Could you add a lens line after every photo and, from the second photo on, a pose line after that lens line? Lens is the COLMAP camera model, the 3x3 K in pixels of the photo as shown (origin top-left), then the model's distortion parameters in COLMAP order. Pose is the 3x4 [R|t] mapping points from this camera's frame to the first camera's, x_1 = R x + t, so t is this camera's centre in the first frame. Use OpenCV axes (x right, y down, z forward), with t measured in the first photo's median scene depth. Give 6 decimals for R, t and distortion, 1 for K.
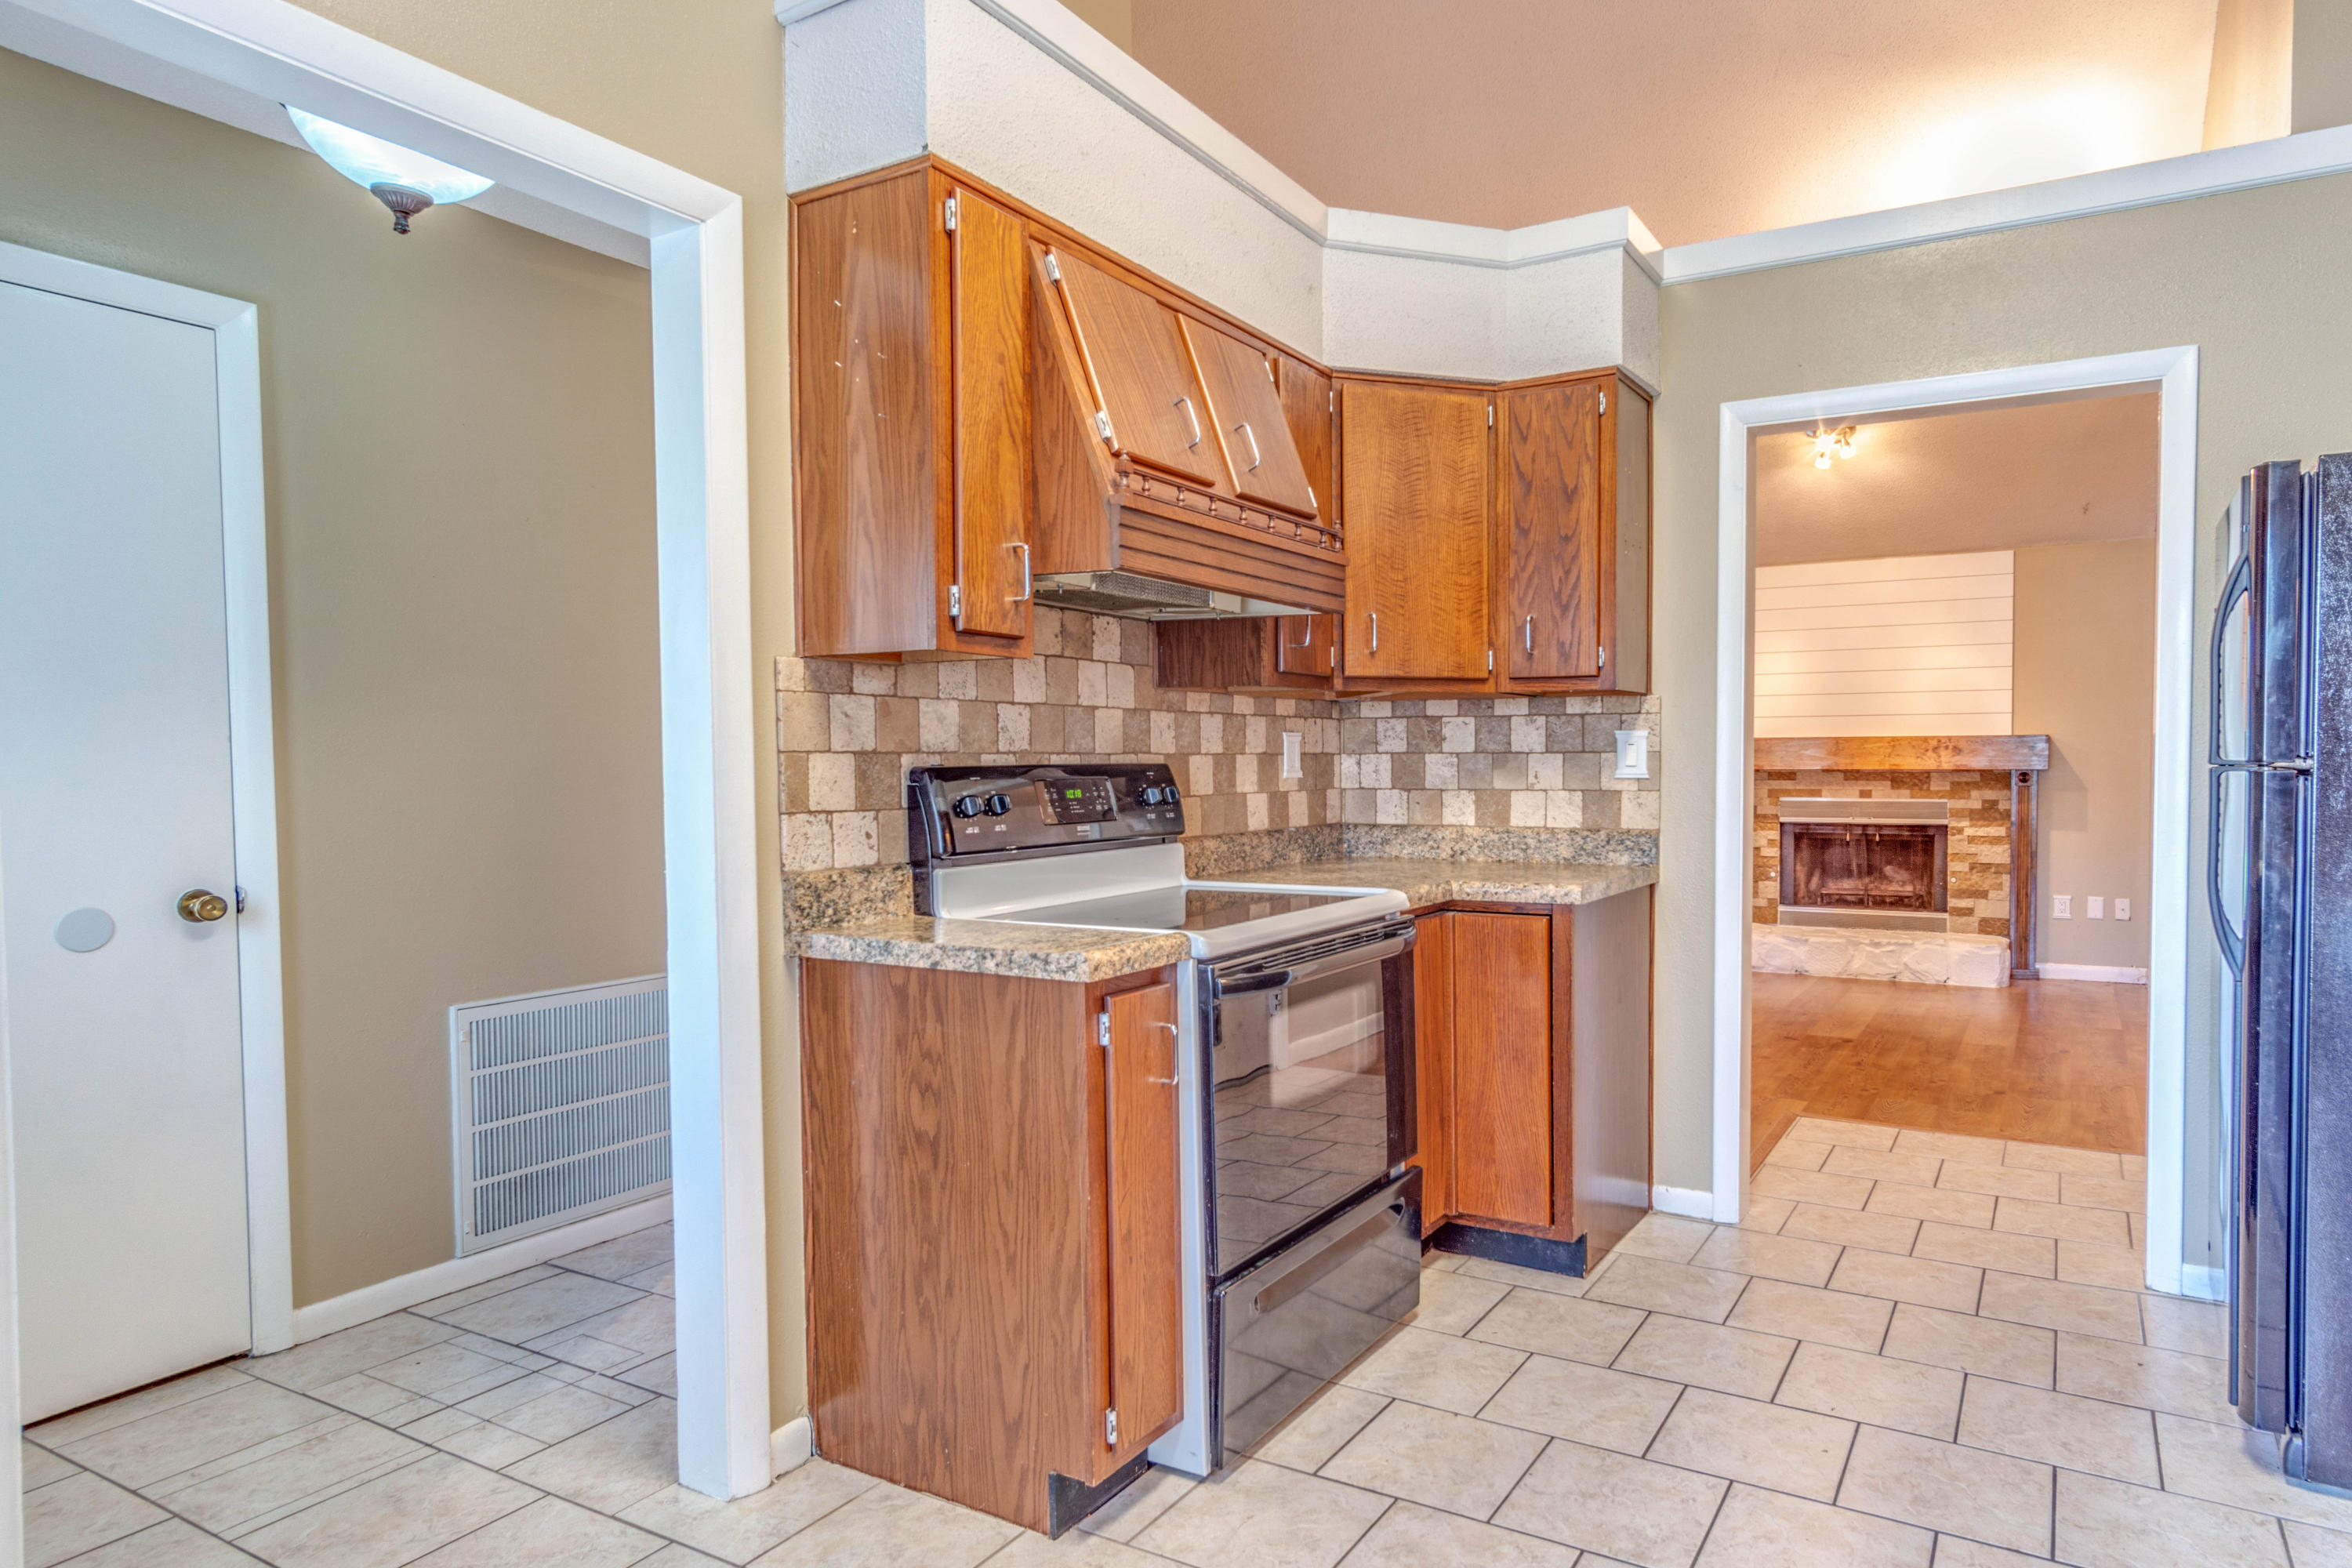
lens RADIAL K [[1361.5, 0, 1348.9], [0, 1361.5, 805.3], [0, 0, 1]] dist [0.016517, 0.002628]
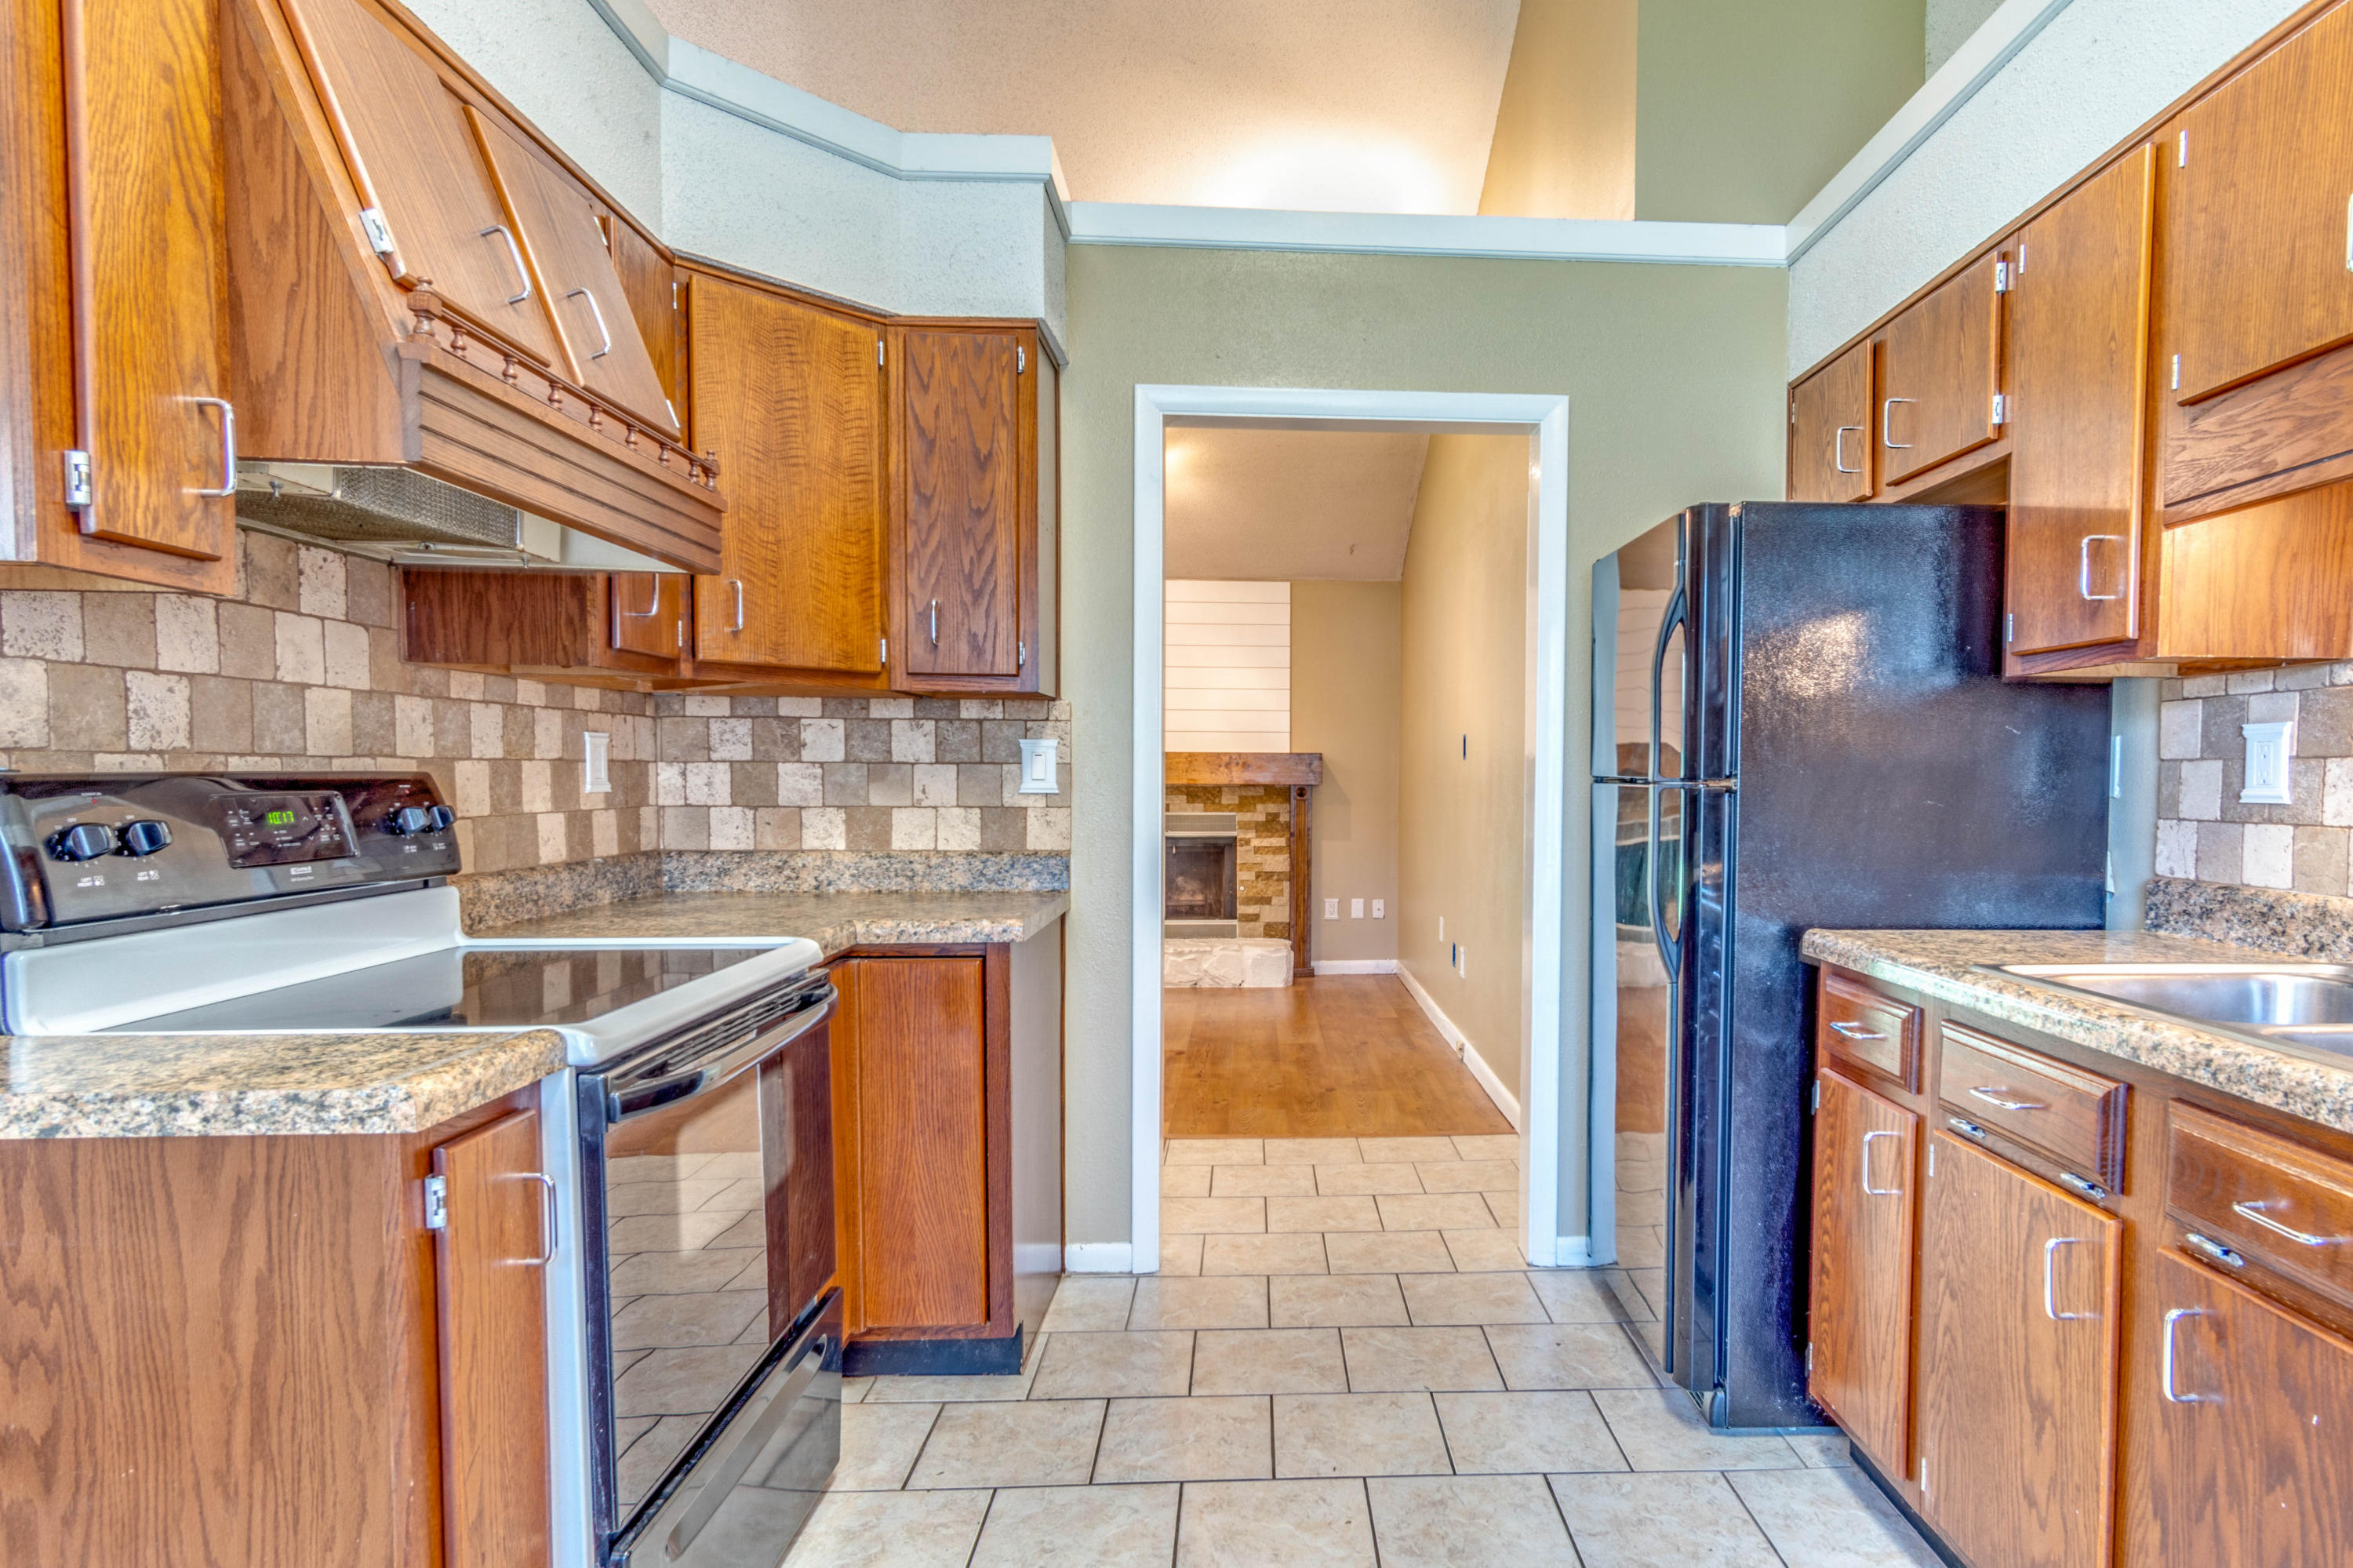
lens RADIAL K [[1339.0, 0, 1327.2], [0, 1339.0, 829.9], [0, 0, 1]] dist [0.007450, 0.002338]
pose [[0.855374, -0.013602, 0.517832, -0.097165], [0.009037, 0.999895, 0.011337, -0.004823], [-0.517932, -0.005017, 0.855407, 0.179625]]
